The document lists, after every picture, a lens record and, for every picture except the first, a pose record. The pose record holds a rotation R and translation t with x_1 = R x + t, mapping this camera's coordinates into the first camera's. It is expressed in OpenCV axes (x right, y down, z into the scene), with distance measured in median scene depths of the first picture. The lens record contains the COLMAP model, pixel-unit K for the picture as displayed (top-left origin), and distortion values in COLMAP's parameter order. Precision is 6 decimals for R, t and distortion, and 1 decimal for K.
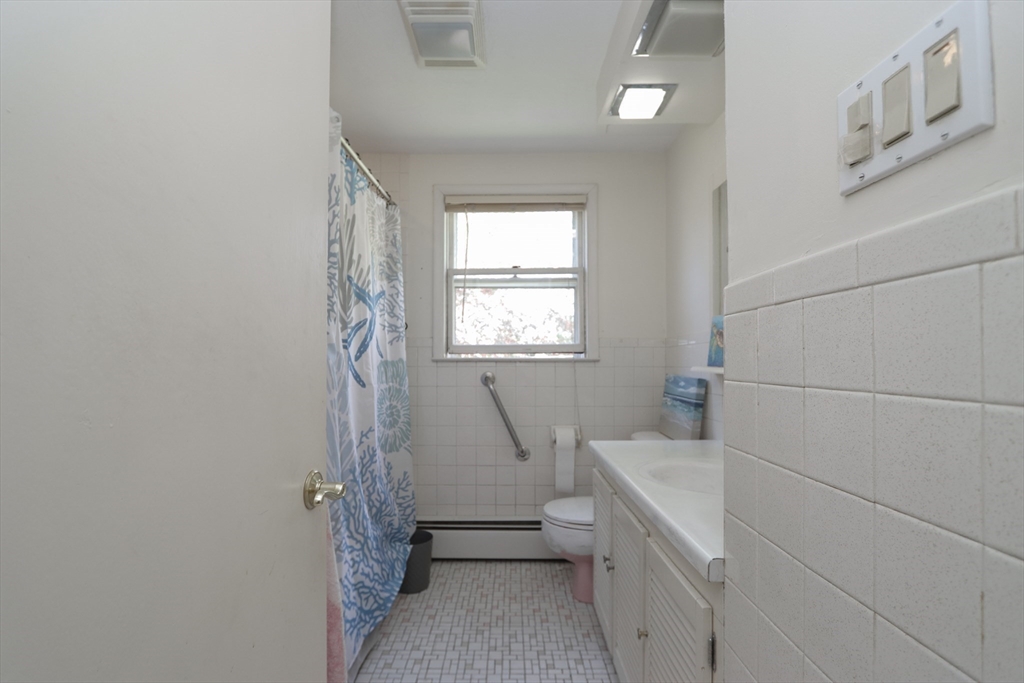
lens RADIAL K [[464.0, 0, 518.4], [0, 464.0, 356.5], [0, 0, 1]] dist [-0.011786, 0.000107]
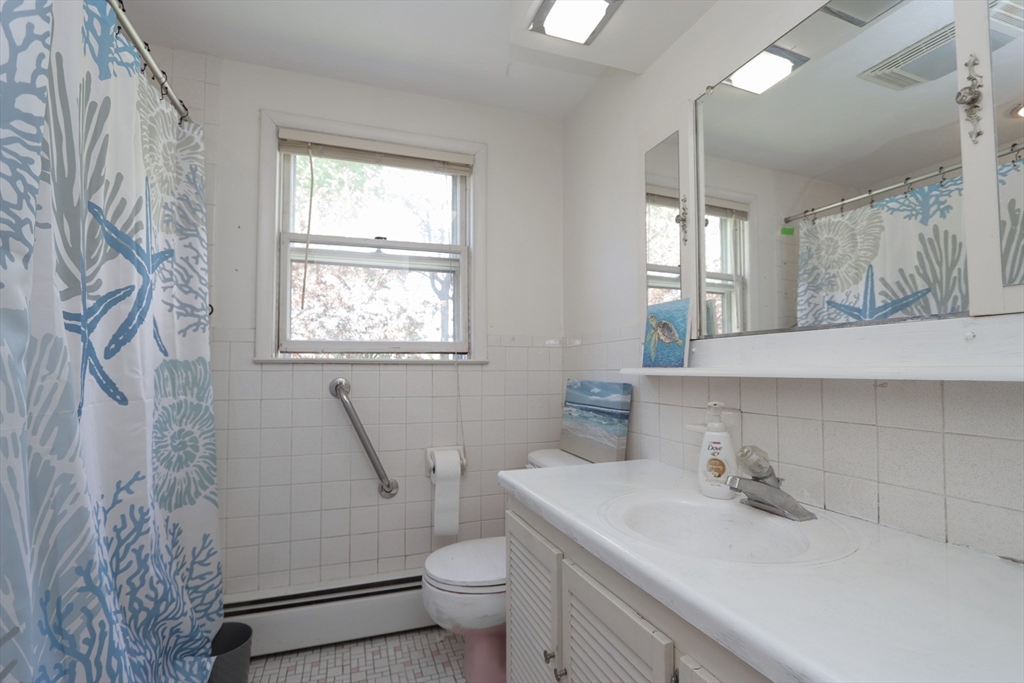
lens RADIAL K [[479.8, 0, 513.2], [0, 479.8, 353.4], [0, 0, 1]] dist [-0.001795, -0.000083]
pose [[0.948456, 0.009168, 0.316778, -0.054527], [-0.001971, 0.999733, -0.023032, 0.013269], [-0.316904, 0.021220, 0.948220, 0.237710]]
